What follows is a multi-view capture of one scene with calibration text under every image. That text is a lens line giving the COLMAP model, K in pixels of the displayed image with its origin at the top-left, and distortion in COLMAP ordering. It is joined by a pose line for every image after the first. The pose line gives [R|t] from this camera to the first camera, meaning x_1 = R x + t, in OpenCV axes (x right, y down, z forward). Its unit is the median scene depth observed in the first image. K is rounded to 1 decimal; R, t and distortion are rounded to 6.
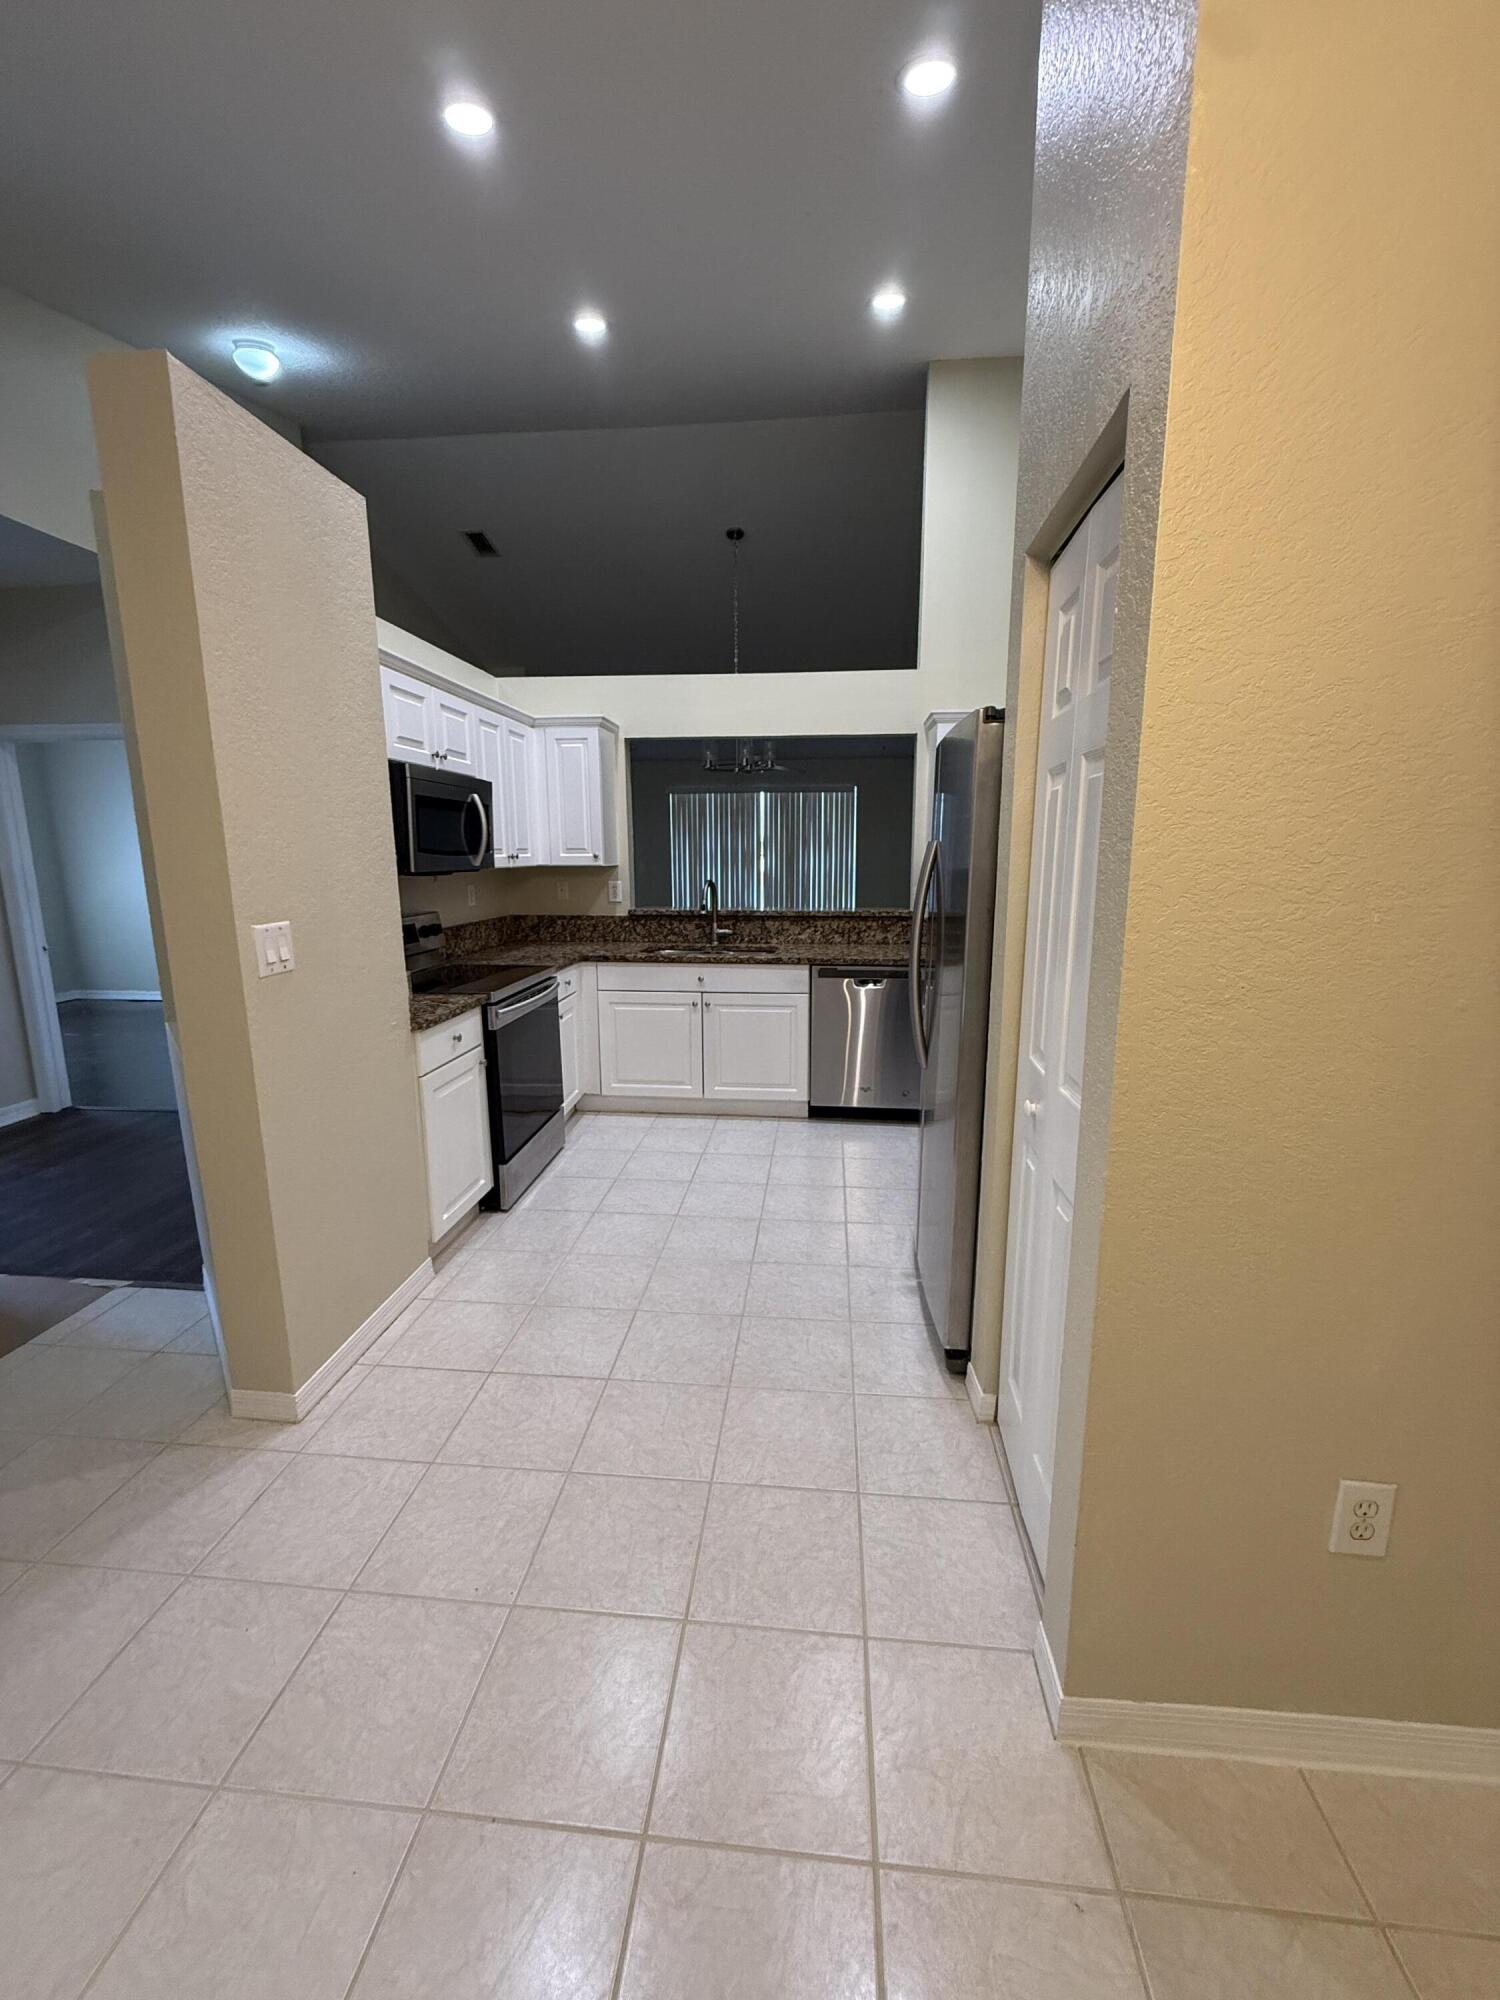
lens RADIAL K [[793.0, 0, 753.3], [0, 793.0, 996.3], [0, 0, 1]] dist [0.001014, -0.000043]
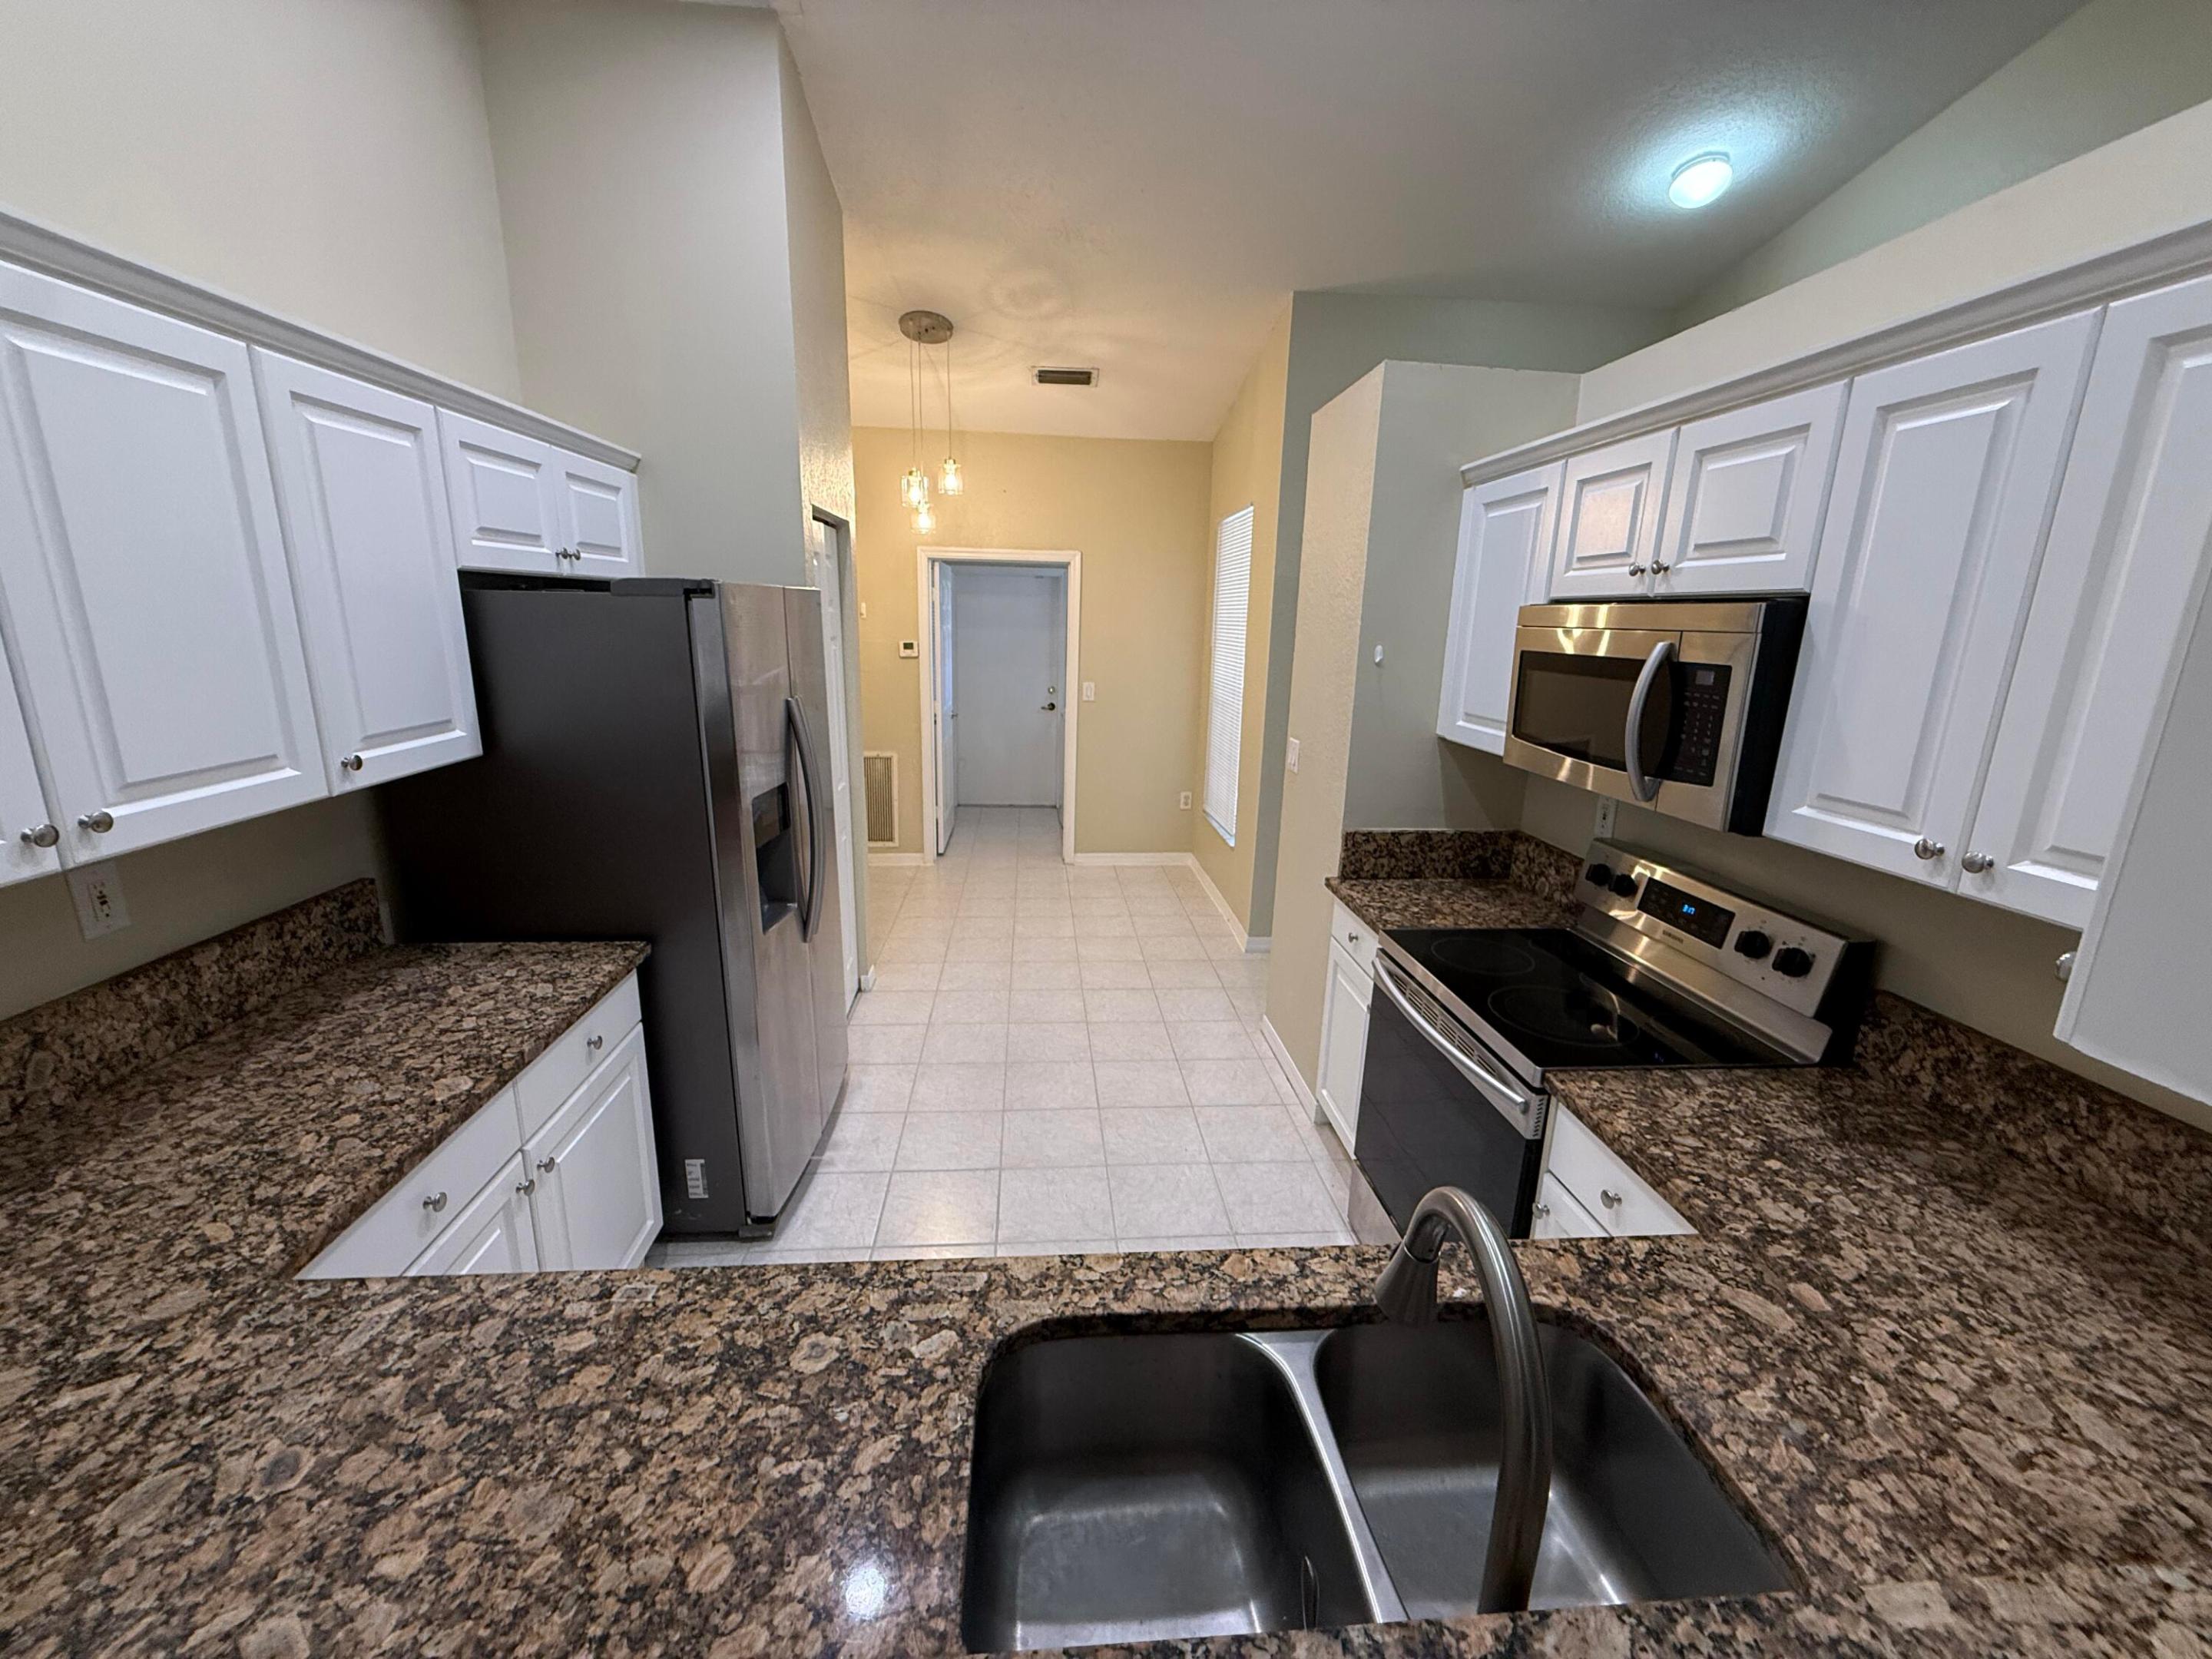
lens RADIAL K [[877.0, 0, 1098.3], [0, 877.0, 827.4], [0, 0, 1]] dist [0.001014, -0.000043]
pose [[-0.985662, 0.018653, -0.167700, 0.032169], [-0.051315, 0.913658, 0.403231, -0.284510], [0.160742, 0.406055, -0.899601, 1.192790]]
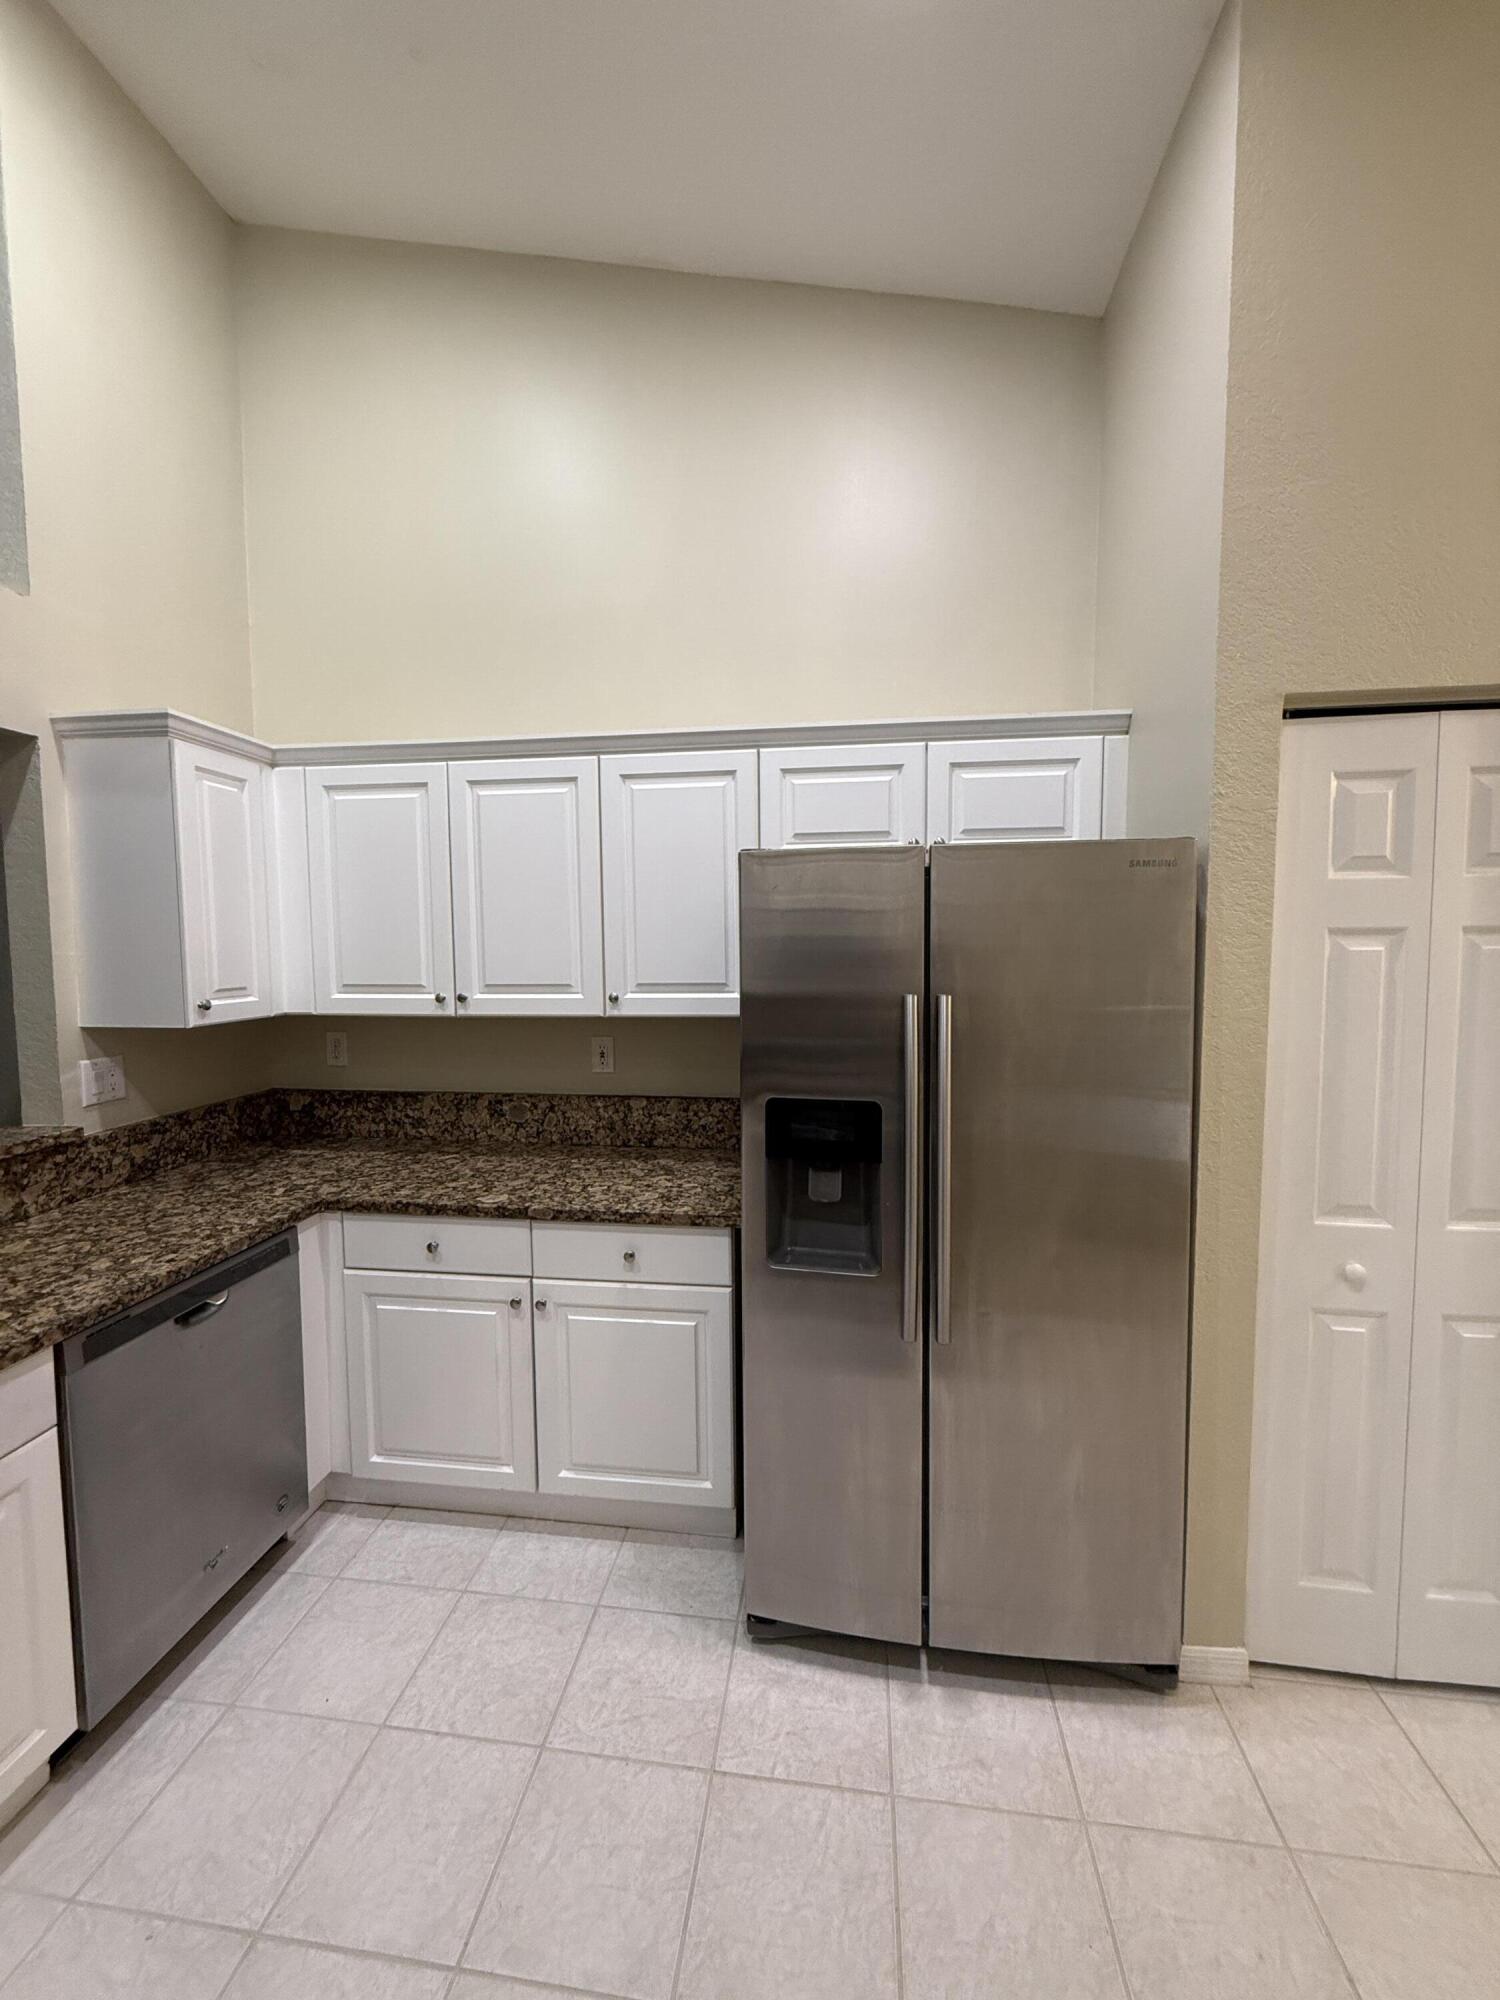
lens RADIAL K [[793.0, 0, 753.3], [0, 793.0, 996.3], [0, 0, 1]] dist [0.001014, -0.000043]
pose [[0.037411, -0.065200, 0.997171, -0.252584], [0.180357, 0.981923, 0.057436, -0.152276], [-0.982890, 0.177698, 0.048494, 0.657028]]
